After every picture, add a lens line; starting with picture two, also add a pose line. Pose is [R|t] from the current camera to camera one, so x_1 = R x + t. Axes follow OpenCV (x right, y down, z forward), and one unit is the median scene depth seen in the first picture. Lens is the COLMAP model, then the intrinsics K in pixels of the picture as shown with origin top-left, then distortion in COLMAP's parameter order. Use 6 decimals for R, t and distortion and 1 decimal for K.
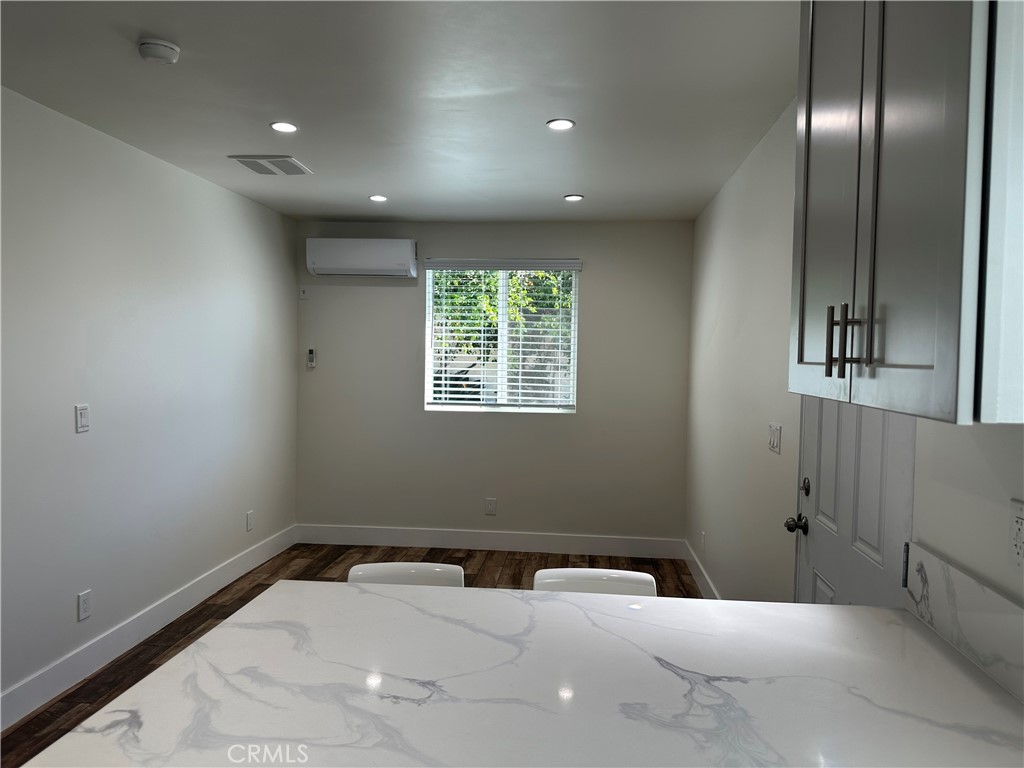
lens RADIAL K [[741.2, 0, 511.4], [0, 741.2, 376.1], [0, 0, 1]] dist [0.001684, -0.004373]
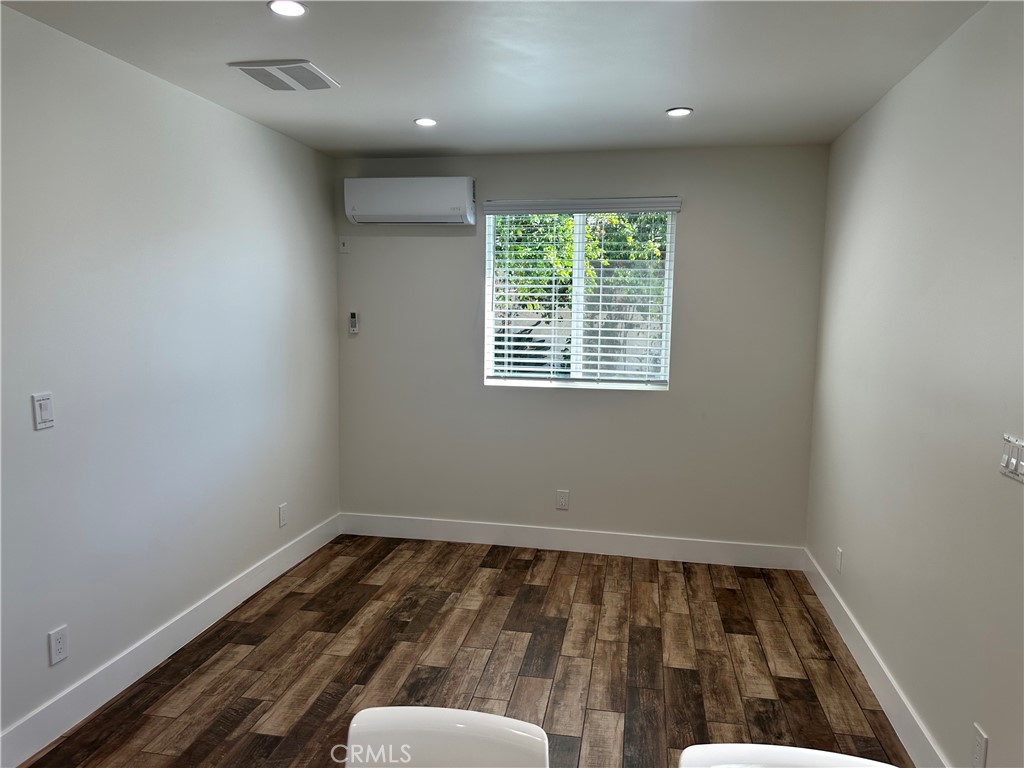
lens RADIAL K [[725.7, 0, 493.2], [0, 725.7, 399.1], [0, 0, 1]] dist [0.057994, -0.004773]
pose [[0.994300, 0.007854, -0.106333, -0.019217], [0.002463, 0.995326, 0.096544, -0.018105], [0.106595, -0.096256, 0.989632, 0.181065]]
